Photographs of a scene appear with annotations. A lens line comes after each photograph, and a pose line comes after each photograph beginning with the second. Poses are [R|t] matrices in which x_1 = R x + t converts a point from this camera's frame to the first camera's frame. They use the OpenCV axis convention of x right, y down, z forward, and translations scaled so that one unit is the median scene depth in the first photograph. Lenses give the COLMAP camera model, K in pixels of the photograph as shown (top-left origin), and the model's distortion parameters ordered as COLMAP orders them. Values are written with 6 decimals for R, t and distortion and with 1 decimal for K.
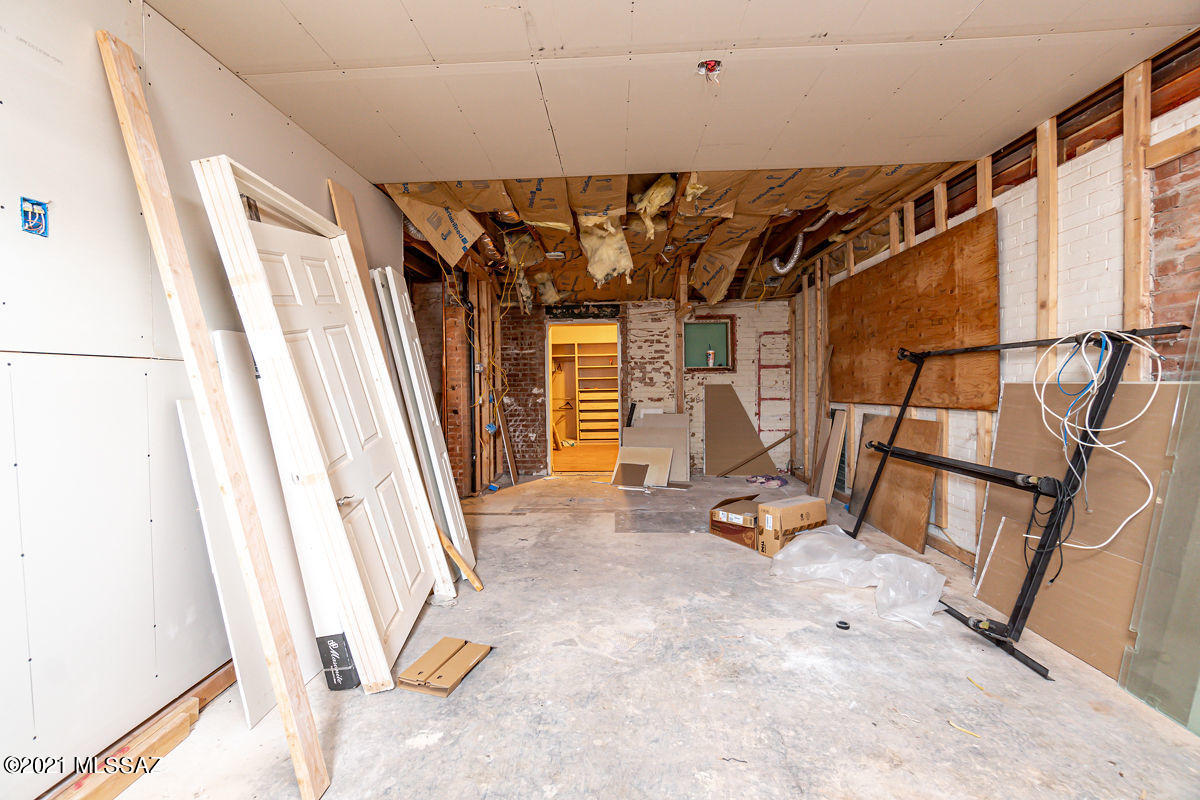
lens RADIAL K [[518.8, 0, 590.3], [0, 518.8, 396.9], [0, 0, 1]] dist [-0.009450, 0.002503]
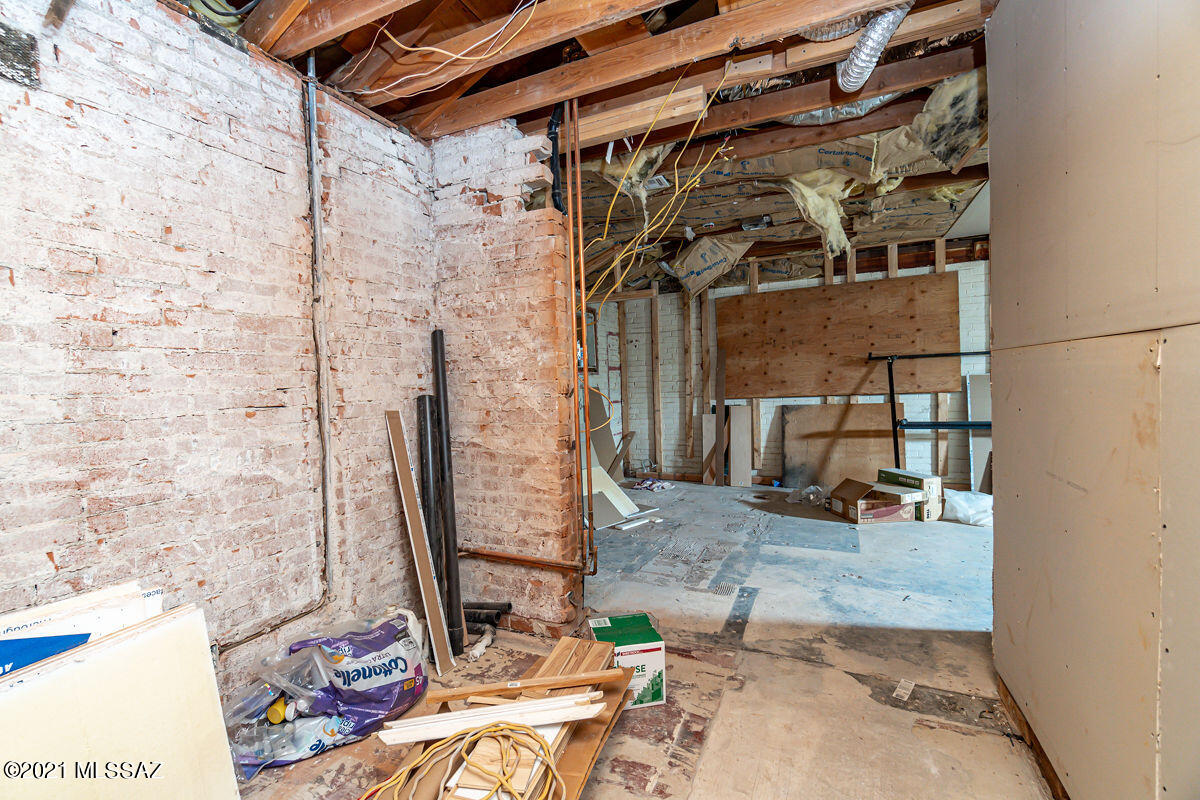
lens RADIAL K [[518.8, 0, 591.4], [0, 518.8, 400.1], [0, 0, 1]] dist [-0.009450, 0.002503]
pose [[0.361918, -0.028533, 0.931773, -1.034437], [0.052422, 0.998573, 0.010217, -0.022212], [-0.930735, 0.045148, 0.362898, 1.268822]]
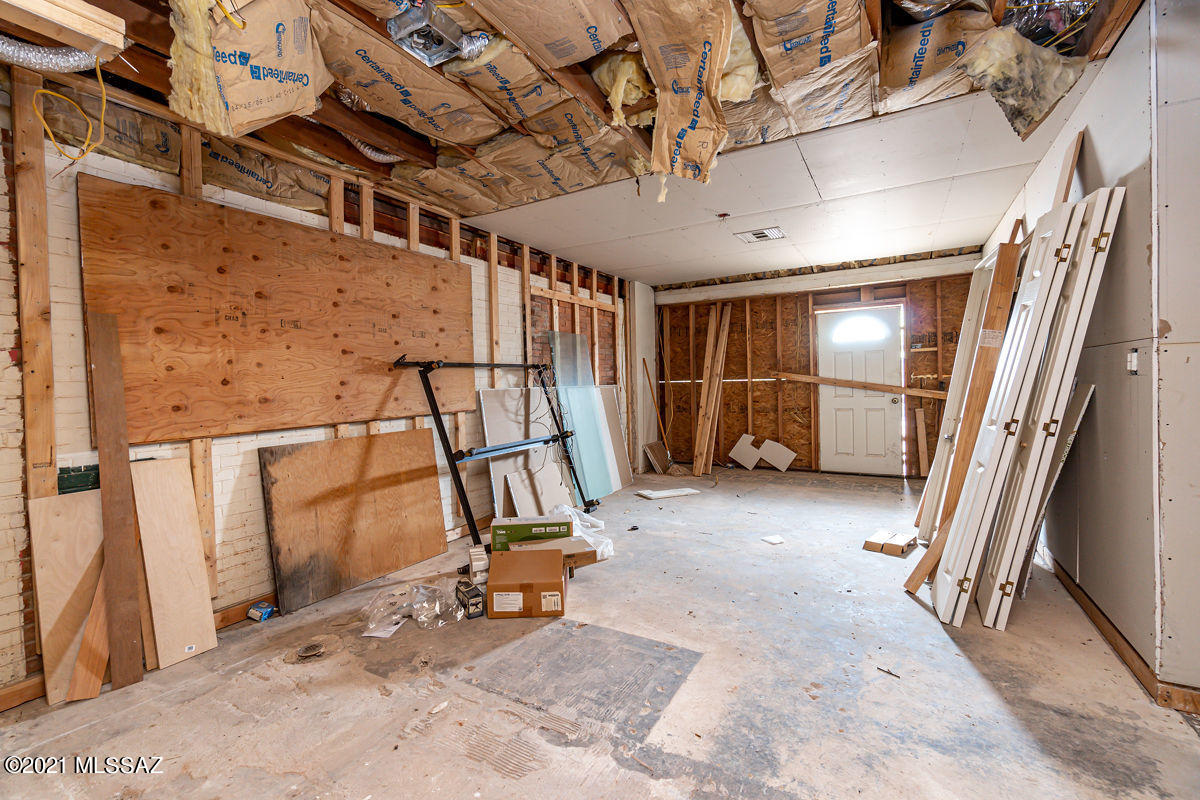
lens RADIAL K [[518.8, 0, 601.0], [0, 518.8, 395.3], [0, 0, 1]] dist [-0.009450, 0.002503]
pose [[-0.890990, 0.027527, 0.453189, -0.134030], [0.050828, 0.997933, 0.039317, -0.043779], [-0.451170, 0.058066, -0.890547, 1.765666]]
